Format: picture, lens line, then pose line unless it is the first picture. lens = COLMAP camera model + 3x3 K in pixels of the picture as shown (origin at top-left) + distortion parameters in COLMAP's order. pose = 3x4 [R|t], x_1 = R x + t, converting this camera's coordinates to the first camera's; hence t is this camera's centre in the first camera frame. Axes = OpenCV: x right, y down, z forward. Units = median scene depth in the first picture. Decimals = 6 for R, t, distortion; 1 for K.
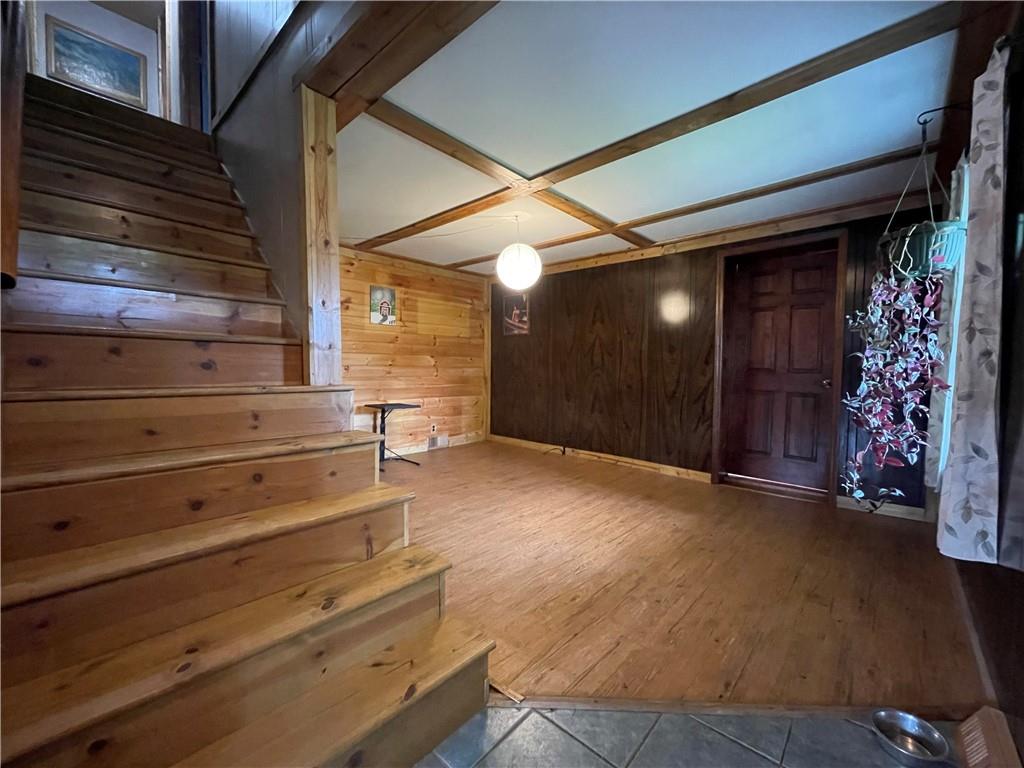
lens RADIAL K [[414.6, 0, 509.7], [0, 414.6, 383.3], [0, 0, 1]] dist [-0.001535, 0.001482]
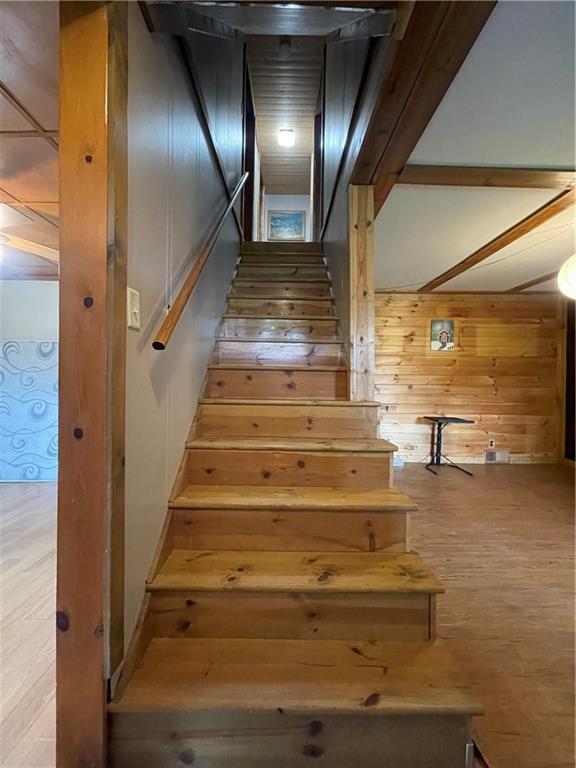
lens RADIAL K [[310.9, 0, 287.5], [0, 310.9, 382.2], [0, 0, 1]] dist [-0.001535, 0.001482]
pose [[0.683340, -0.000912, -0.730100, 0.112563], [-0.033279, 0.998921, -0.032396, -0.015652], [0.729341, 0.046434, 0.682572, 0.157721]]
